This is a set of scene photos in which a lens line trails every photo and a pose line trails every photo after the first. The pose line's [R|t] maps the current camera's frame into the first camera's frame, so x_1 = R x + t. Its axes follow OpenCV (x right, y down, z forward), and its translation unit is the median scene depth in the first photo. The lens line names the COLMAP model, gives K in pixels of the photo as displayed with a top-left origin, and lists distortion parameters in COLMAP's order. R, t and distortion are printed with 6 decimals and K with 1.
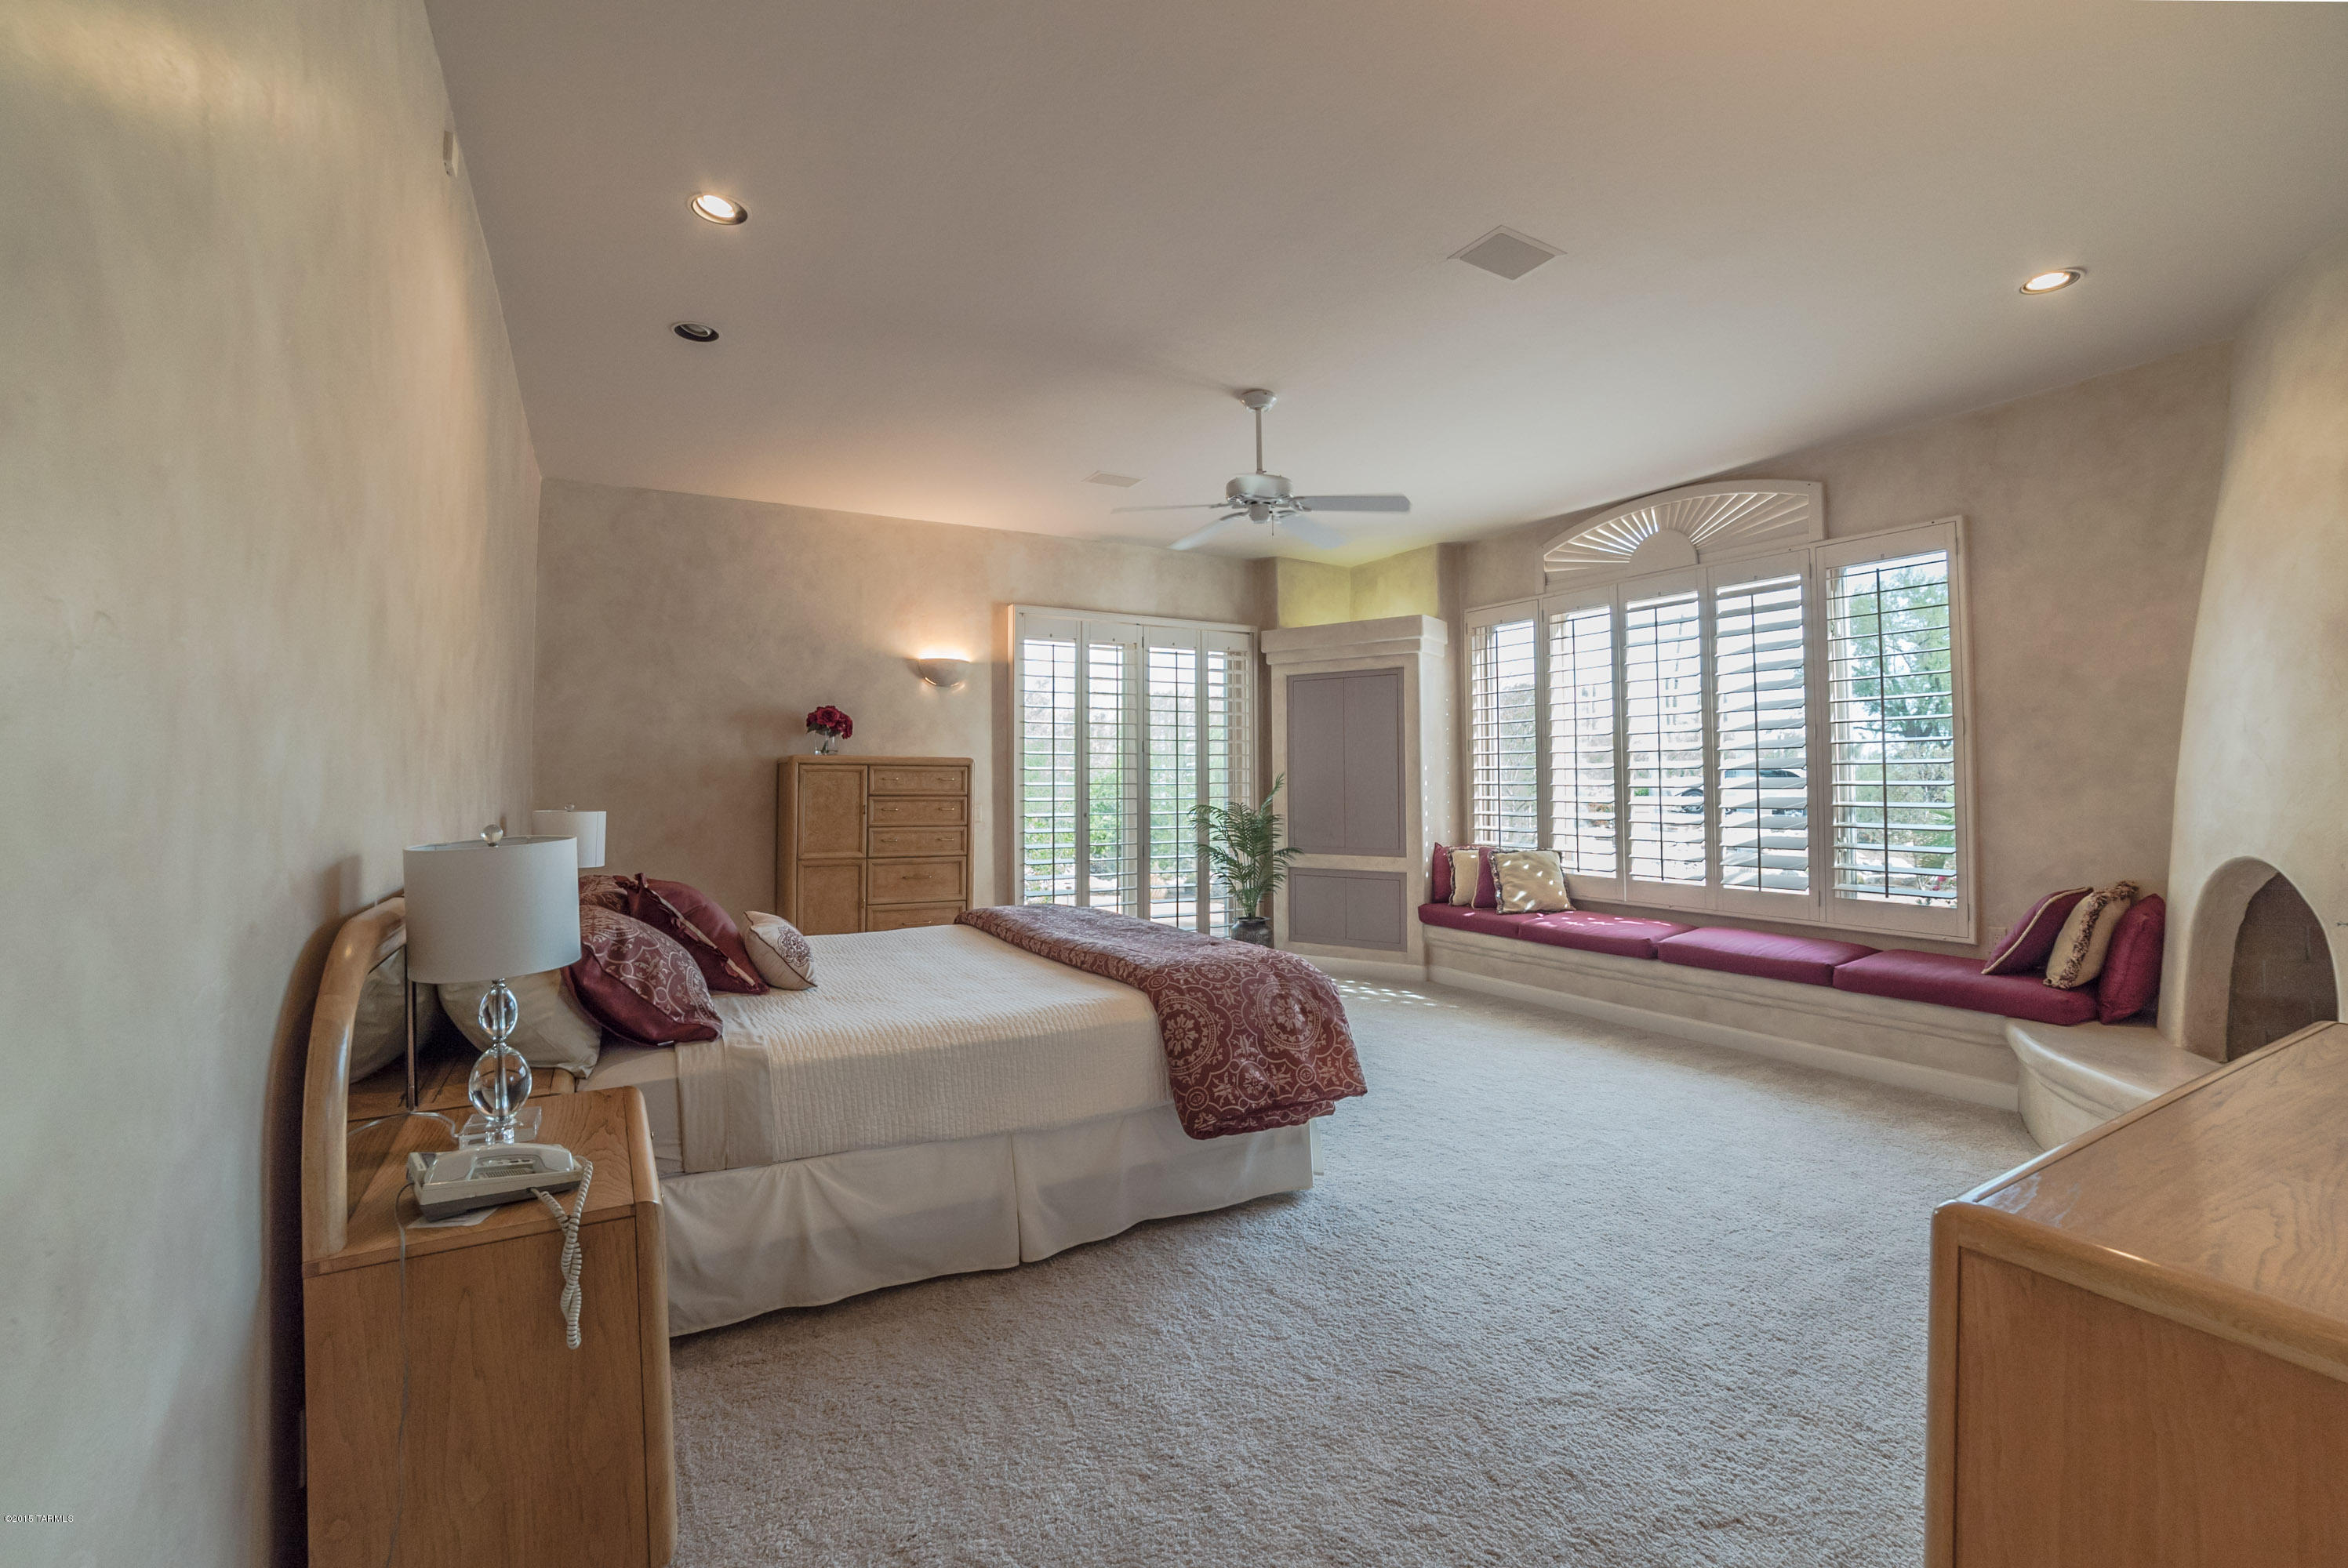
lens RADIAL K [[1008.9, 0, 1180.3], [0, 1008.9, 785.0], [0, 0, 1]] dist [-0.102308, 0.037080]
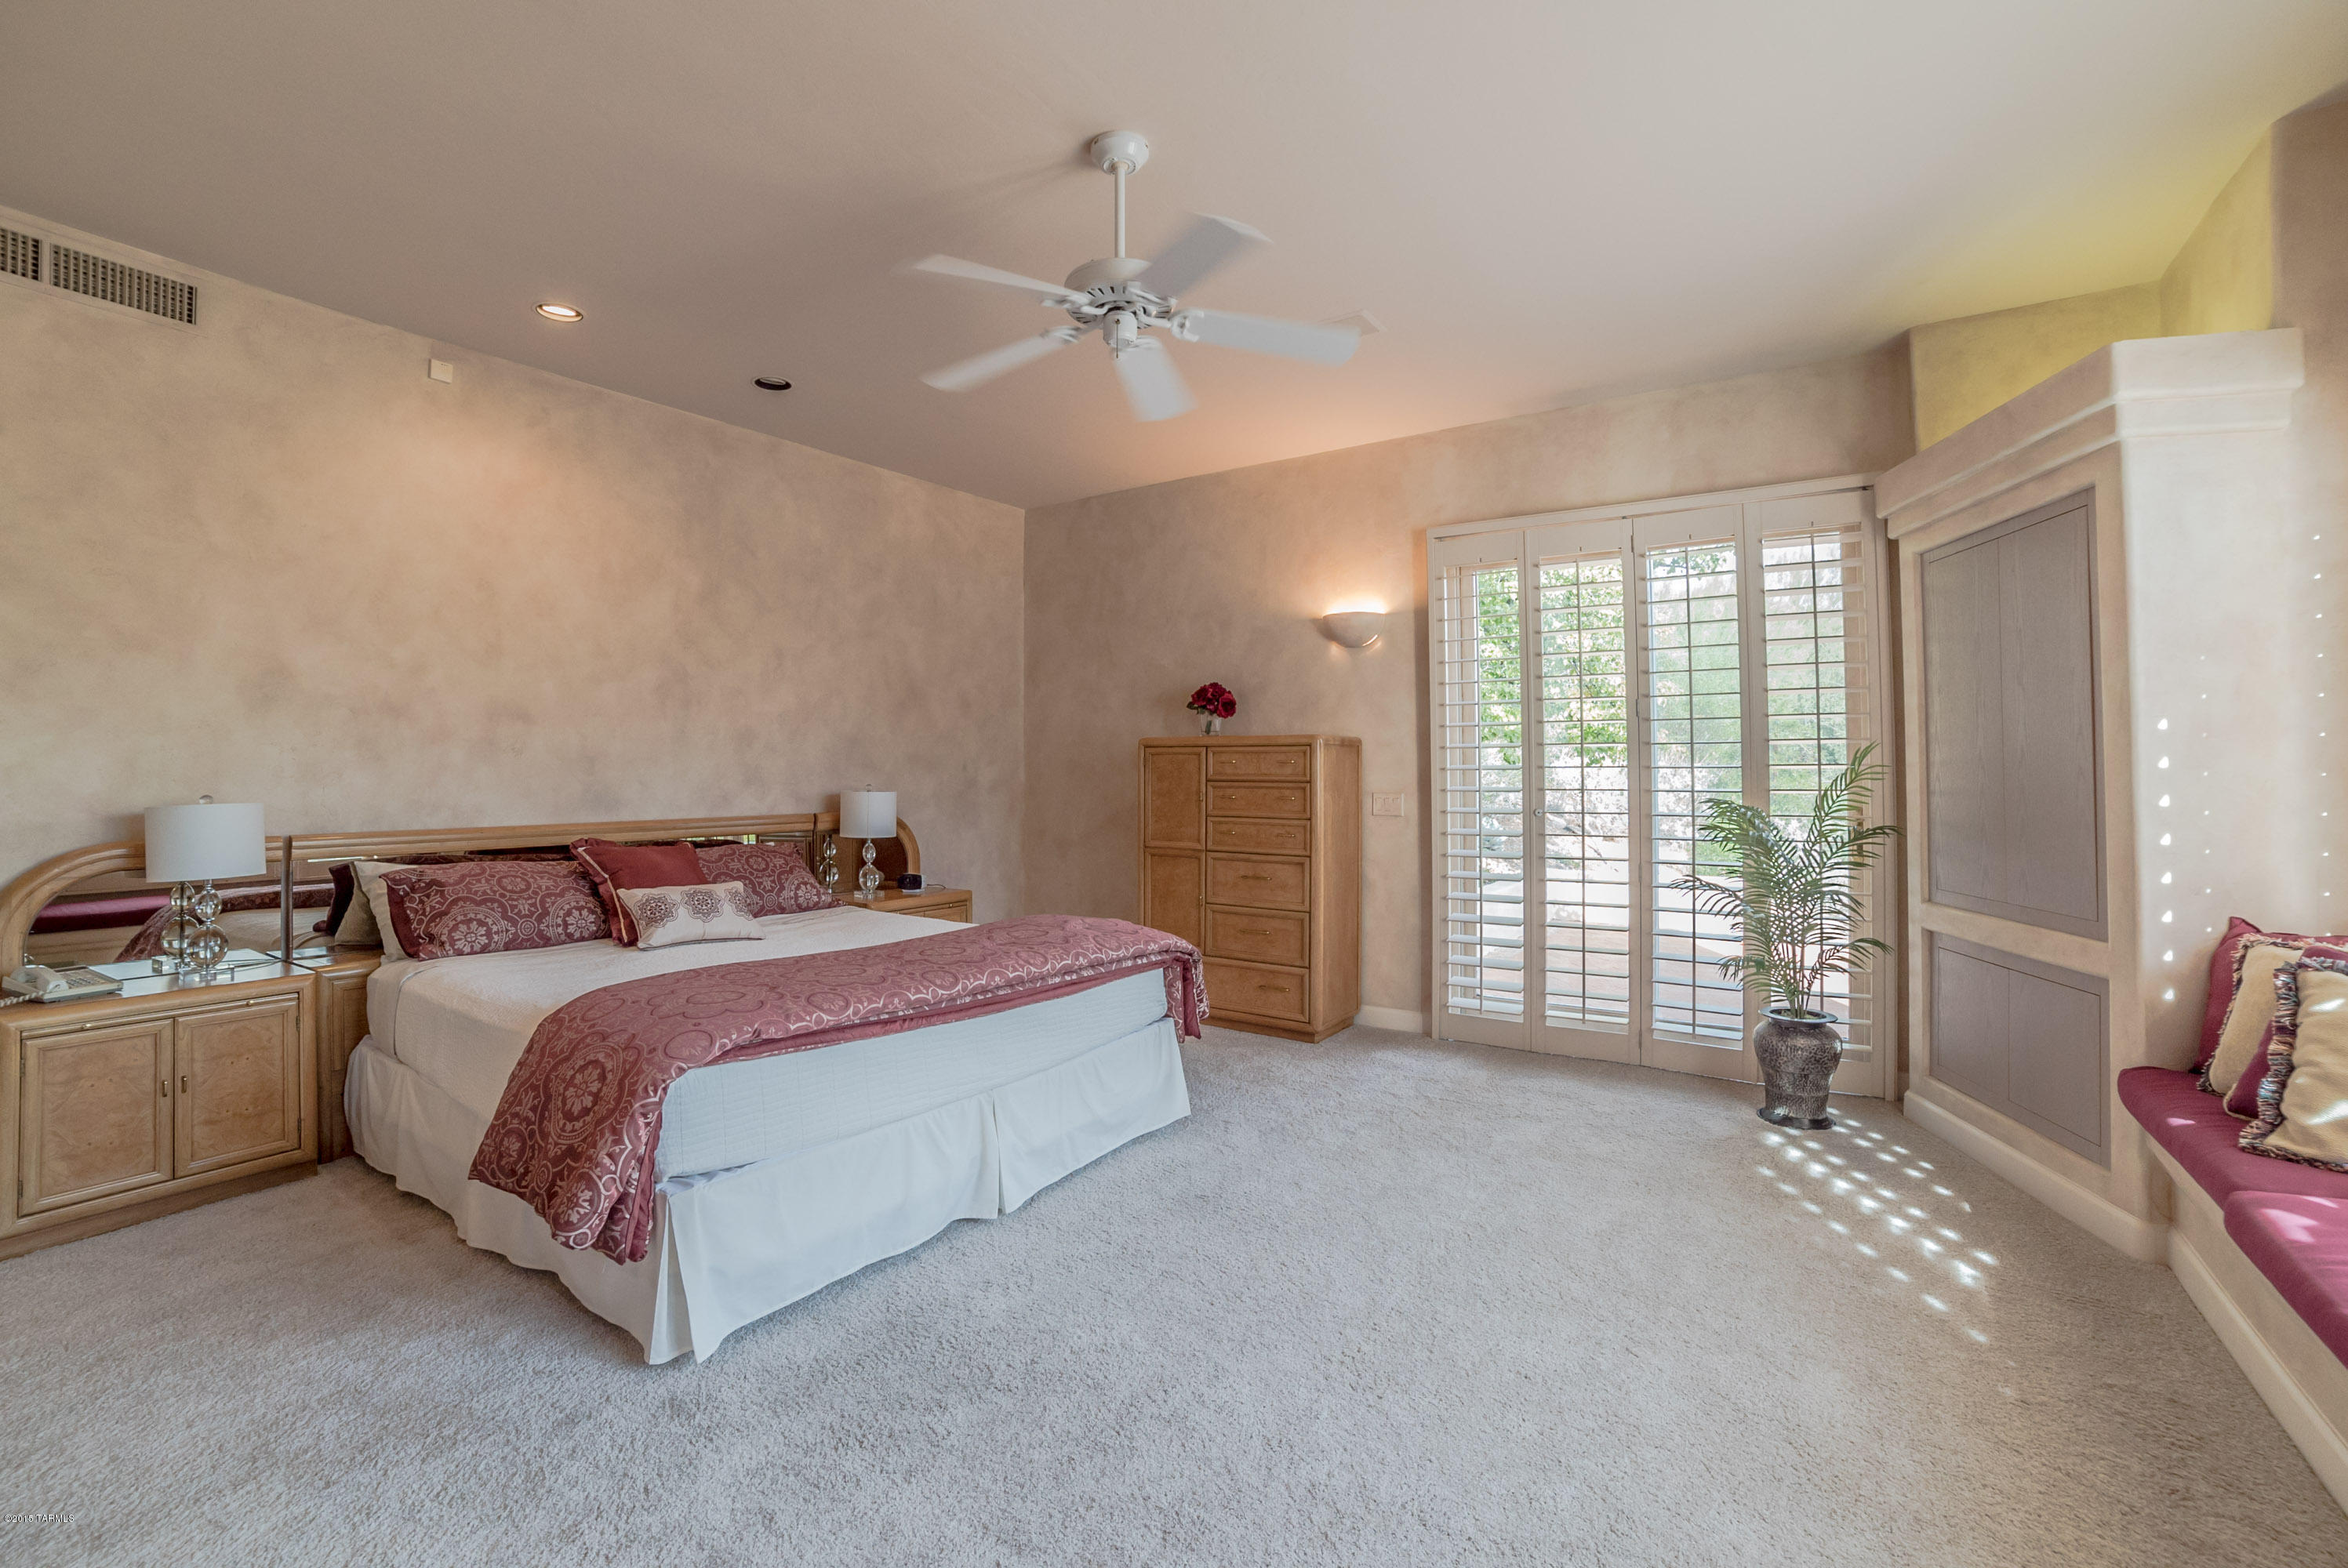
lens RADIAL K [[1008.9, 0, 1180.3], [0, 1008.9, 785.0], [0, 0, 1]] dist [-0.102308, 0.037080]
pose [[0.438080, 0.012530, -0.898849, 0.431041], [-0.000674, 0.999907, 0.013610, 0.001867], [0.898936, -0.005356, 0.438047, 0.515220]]
